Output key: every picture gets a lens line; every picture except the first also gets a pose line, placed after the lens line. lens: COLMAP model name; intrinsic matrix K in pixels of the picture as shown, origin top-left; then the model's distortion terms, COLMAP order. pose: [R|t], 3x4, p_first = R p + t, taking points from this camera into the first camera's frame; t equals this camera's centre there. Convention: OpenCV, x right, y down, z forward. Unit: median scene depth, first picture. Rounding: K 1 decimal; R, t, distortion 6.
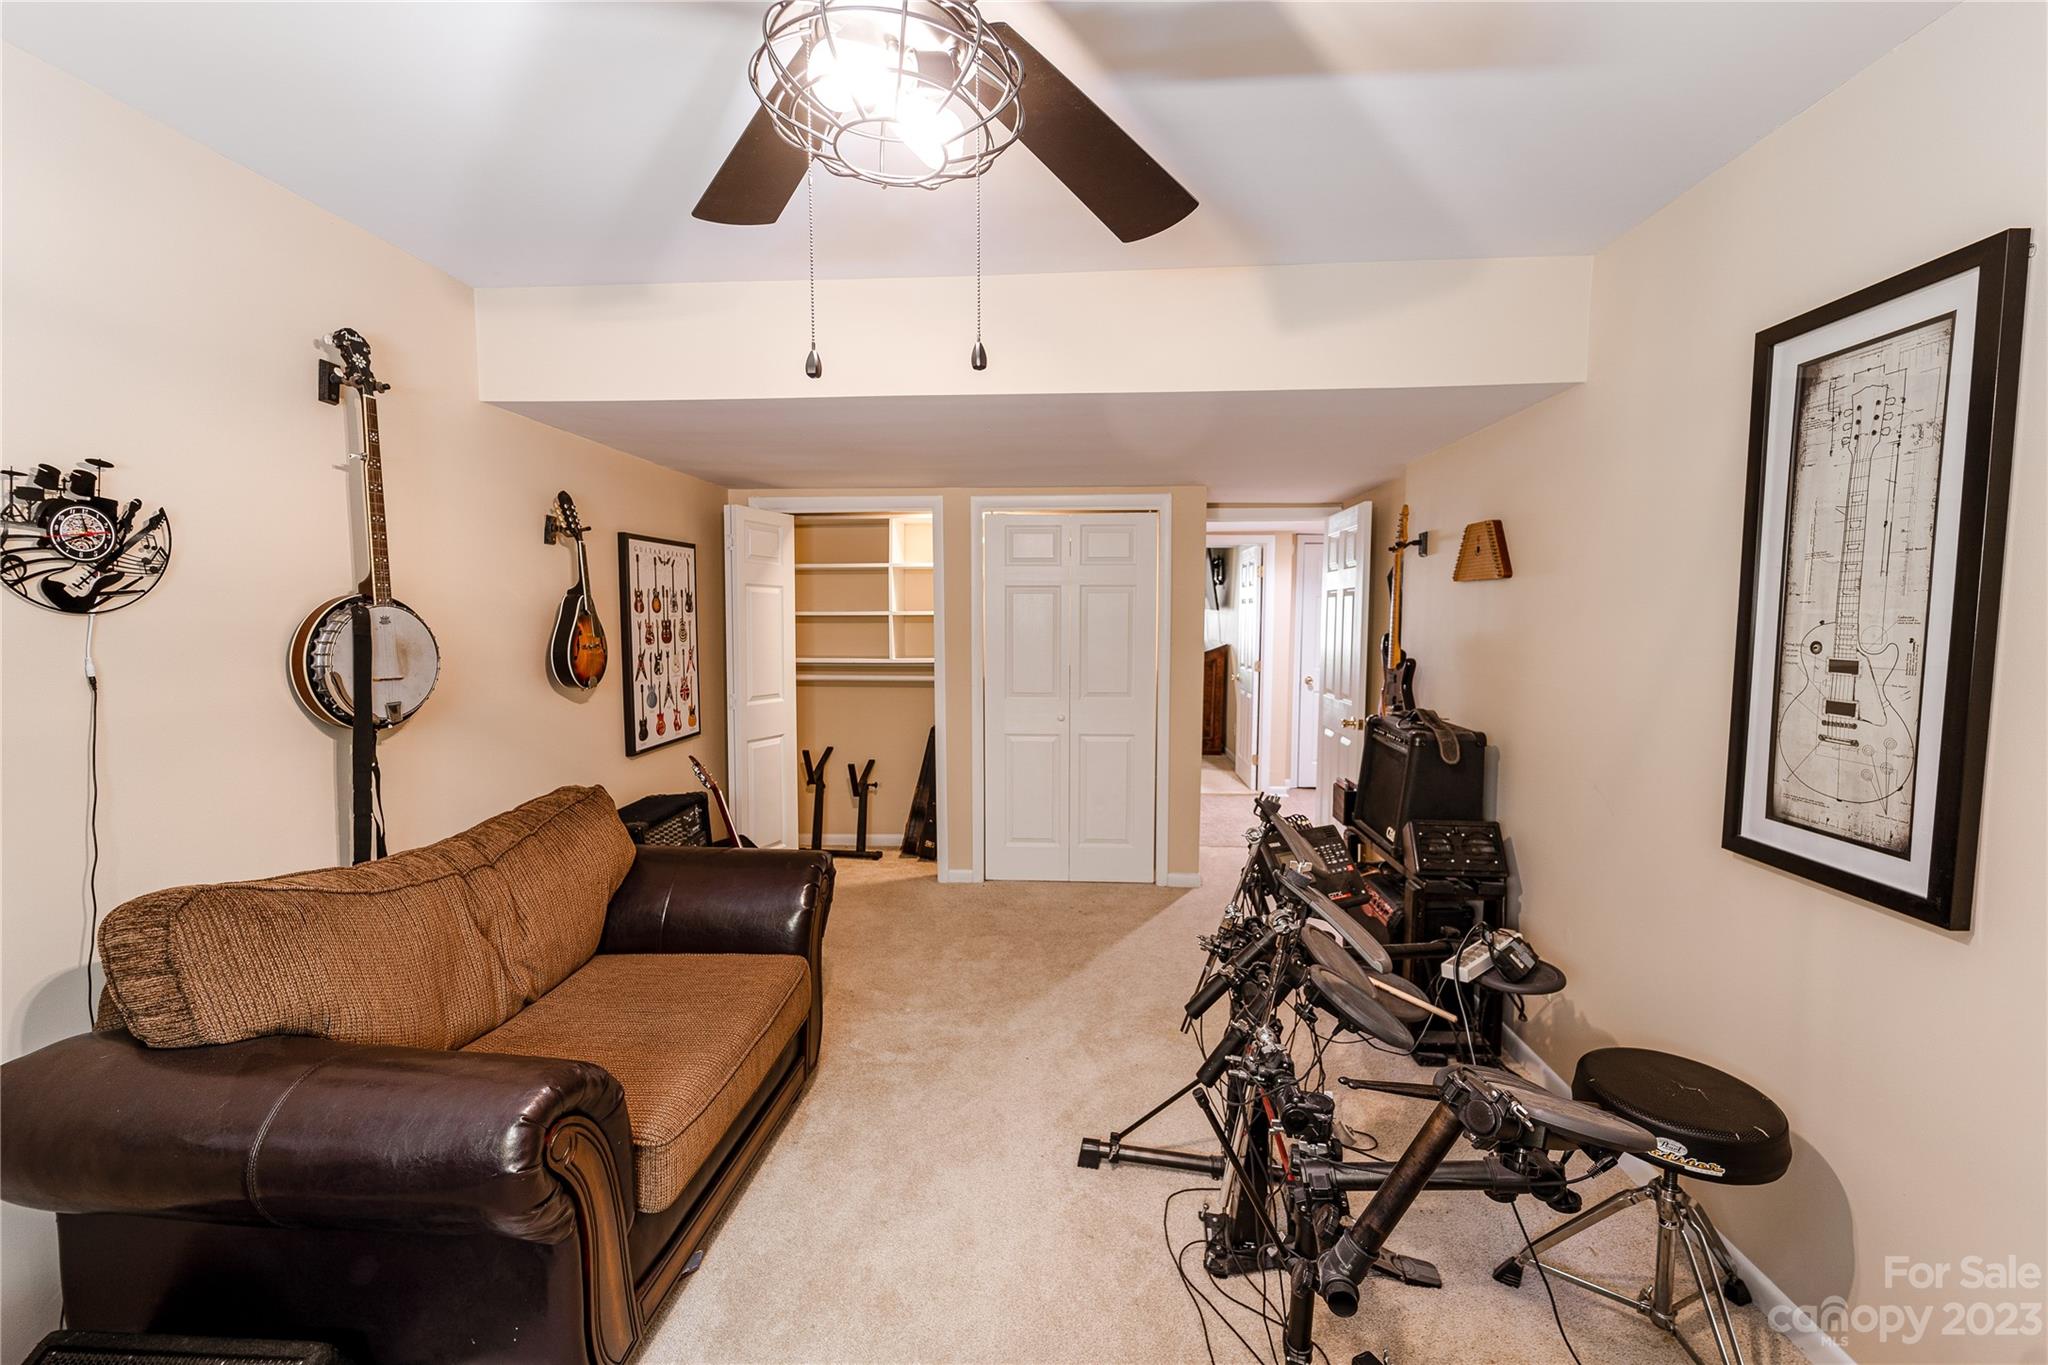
lens RADIAL K [[848.5, 0, 1022.0], [0, 848.5, 676.3], [0, 0, 1]] dist [-0.000928, -0.000481]
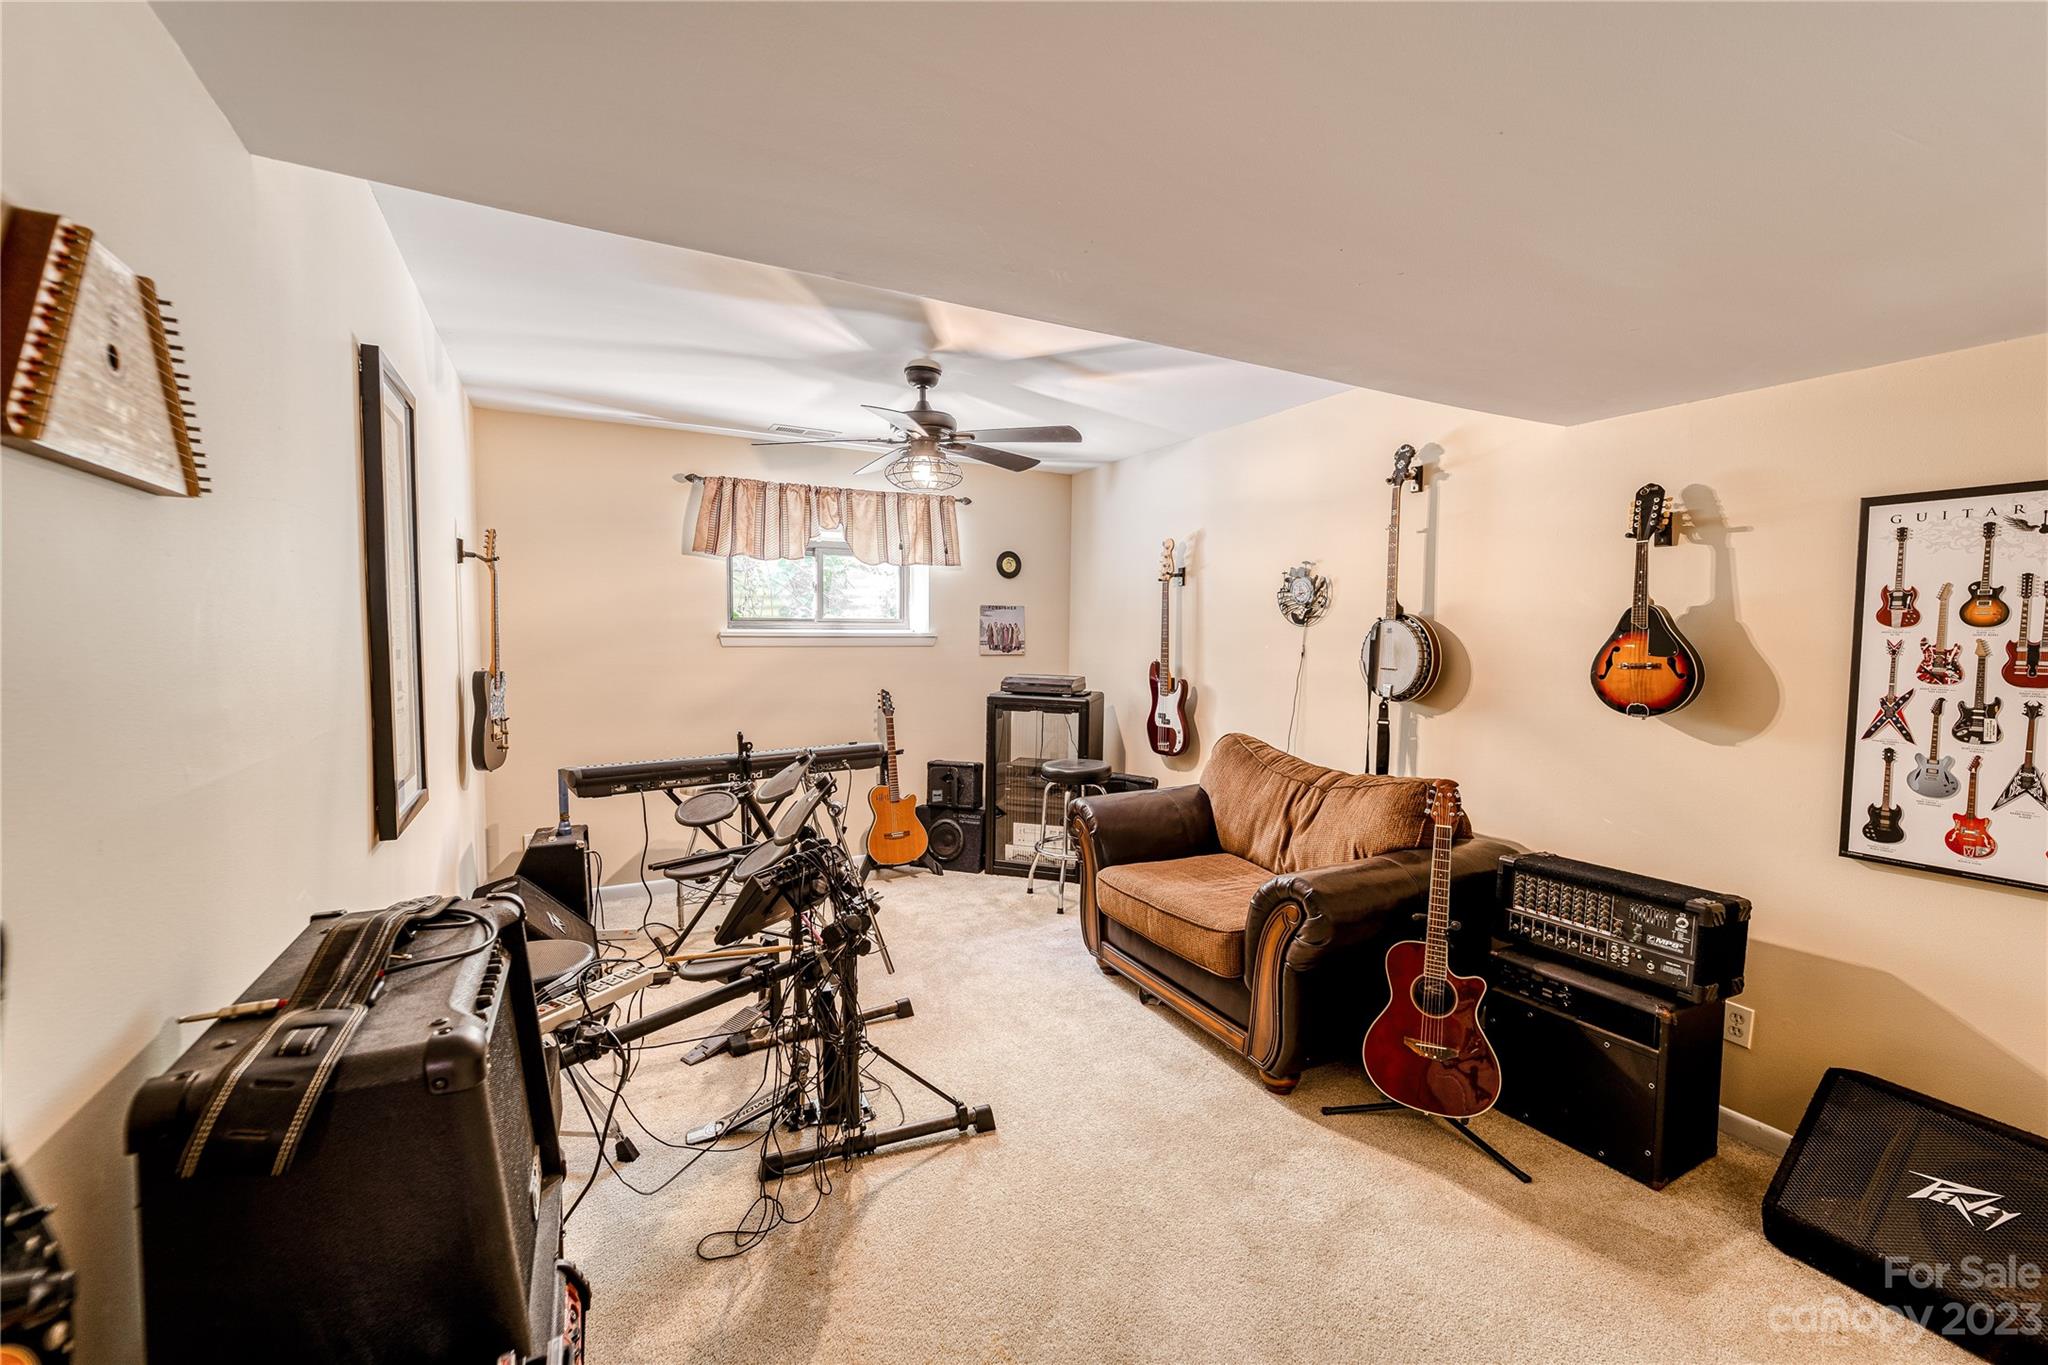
lens RADIAL K [[848.5, 0, 1023.3], [0, 848.5, 680.5], [0, 0, 1]] dist [-0.000928, -0.000481]
pose [[-0.857884, 0.021443, -0.513397, 0.366437], [-0.050030, 0.990896, 0.124987, -0.079741], [0.511403, 0.132910, -0.849001, 1.174002]]
